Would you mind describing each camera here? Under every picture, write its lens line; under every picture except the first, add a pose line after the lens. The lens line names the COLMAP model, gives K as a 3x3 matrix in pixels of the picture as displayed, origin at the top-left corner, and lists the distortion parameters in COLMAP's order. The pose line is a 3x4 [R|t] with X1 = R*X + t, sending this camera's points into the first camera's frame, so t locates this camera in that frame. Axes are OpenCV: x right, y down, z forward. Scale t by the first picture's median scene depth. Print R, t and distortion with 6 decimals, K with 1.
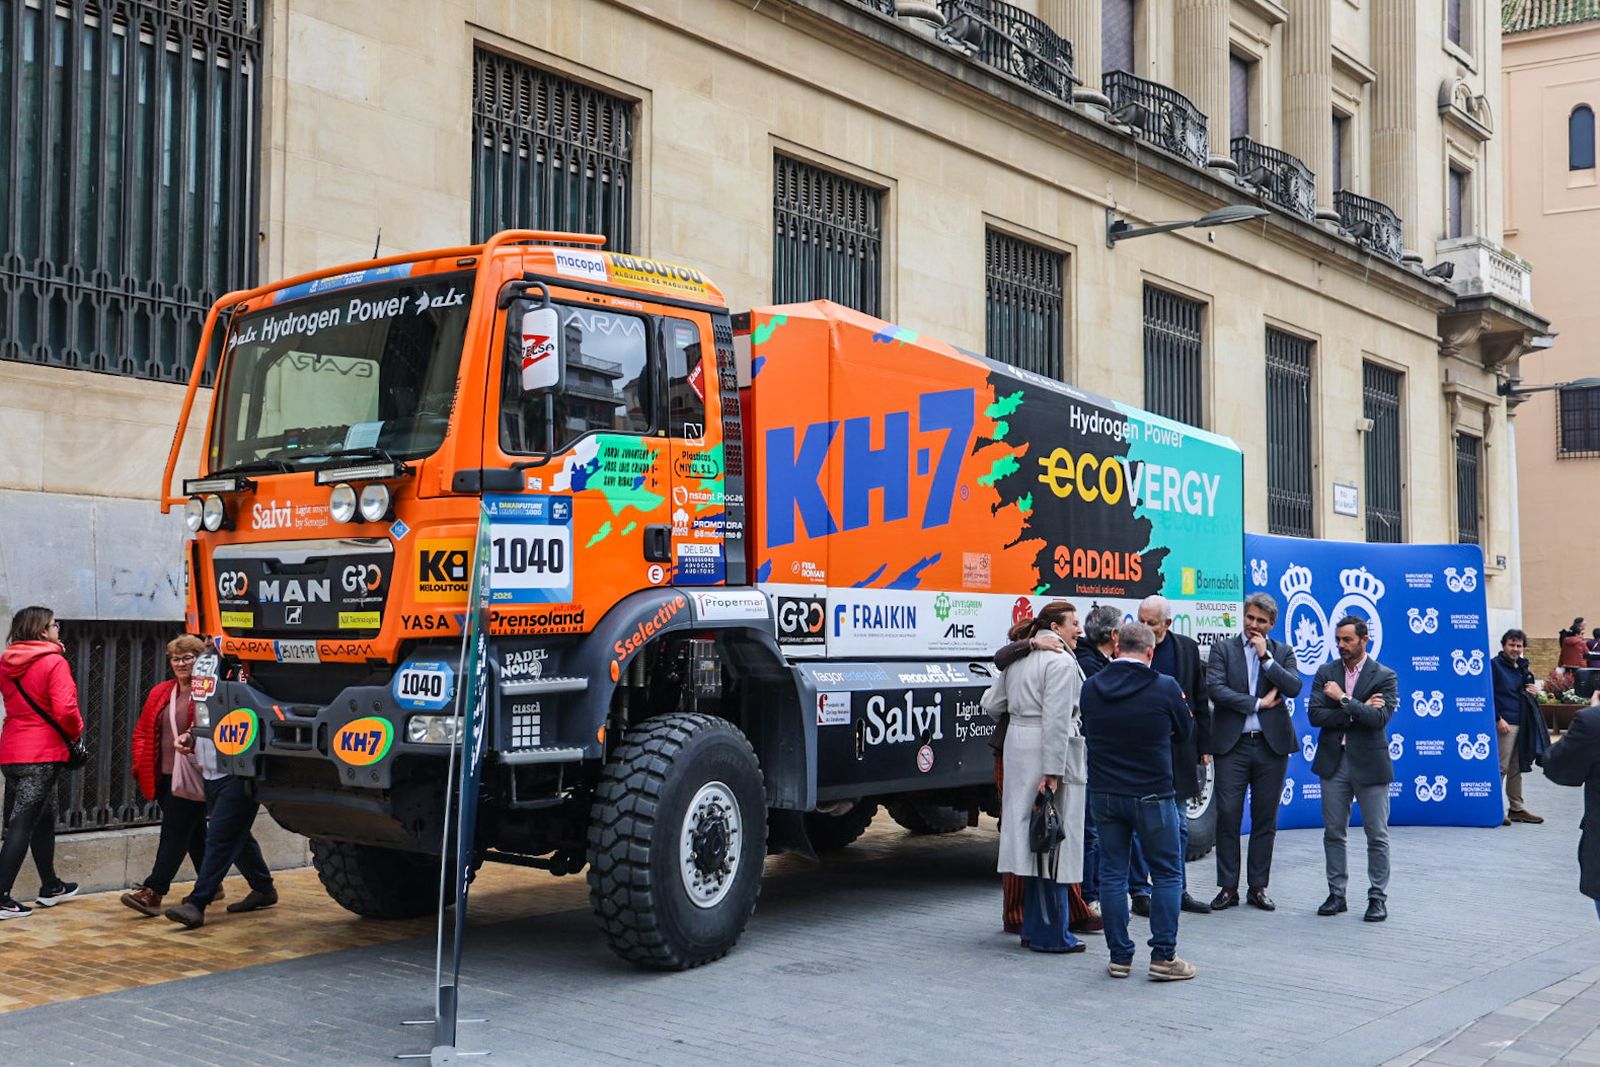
lens RADIAL K [[1677.9, 0, 811.7], [0, 1677.9, 530.9], [0, 0, 1]] dist [0.016057, 0.140385]
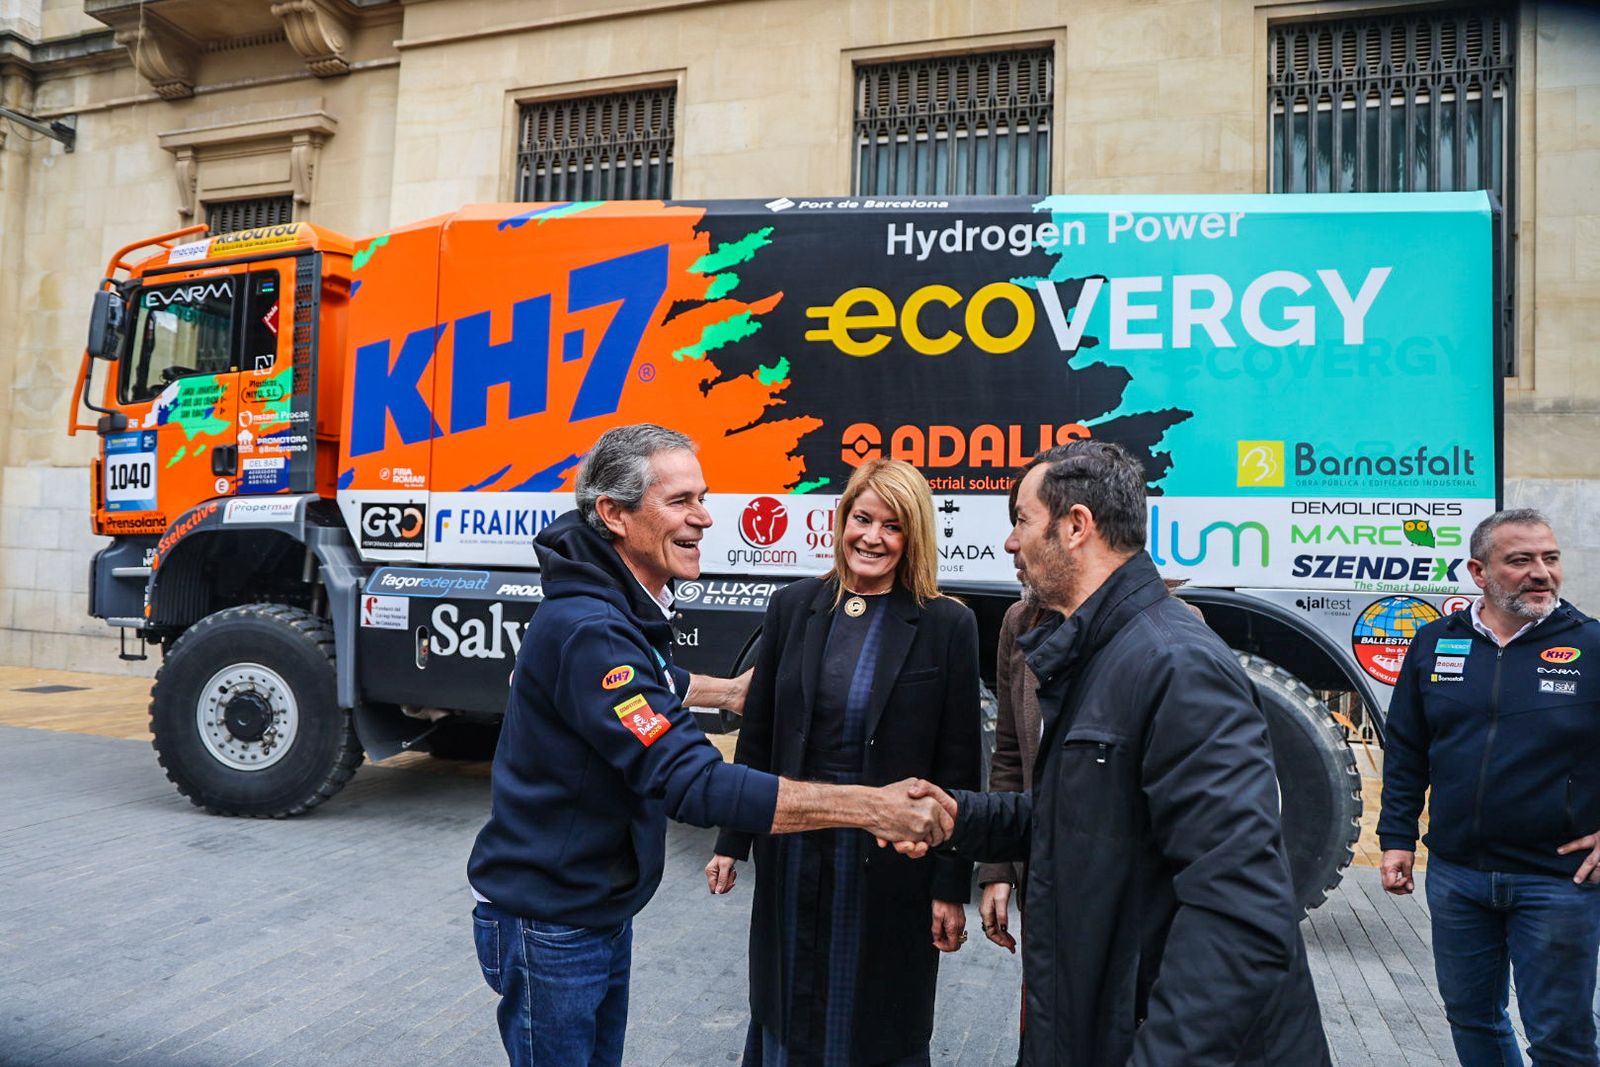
lens RADIAL K [[1087.6, 0, 800.0], [0, 1087.6, 533.5], [0, 0, 1]] dist [-0.092344, 0.061059]
pose [[0.373820, -0.025611, -0.927148, 0.673390], [0.030371, 0.999421, -0.015362, 0.073543], [0.927004, -0.022416, 0.374381, 0.954983]]
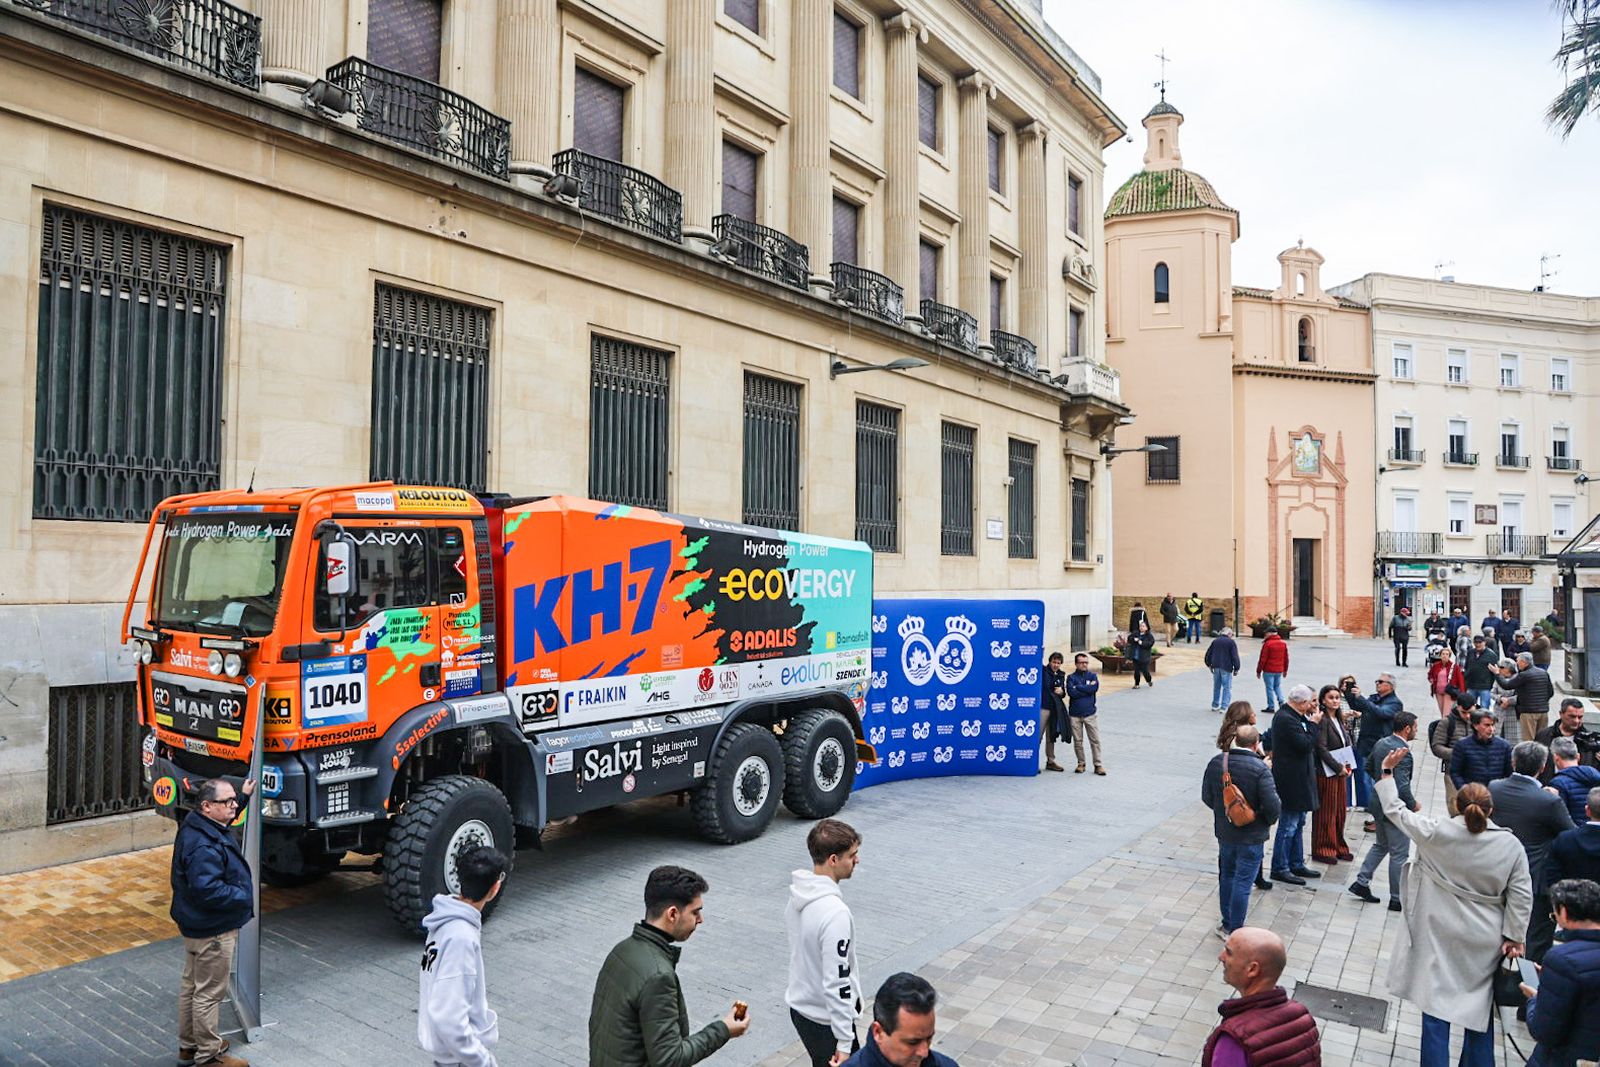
lens RADIAL K [[1115.5, 0, 805.3], [0, 1115.5, 536.6], [0, 0, 1]] dist [-0.098906, 0.066485]
pose [[0.996227, 0.007231, 0.086479, 0.145962], [-0.010765, 0.999123, 0.040472, -0.145537], [-0.086111, -0.041250, 0.995431, -0.044876]]
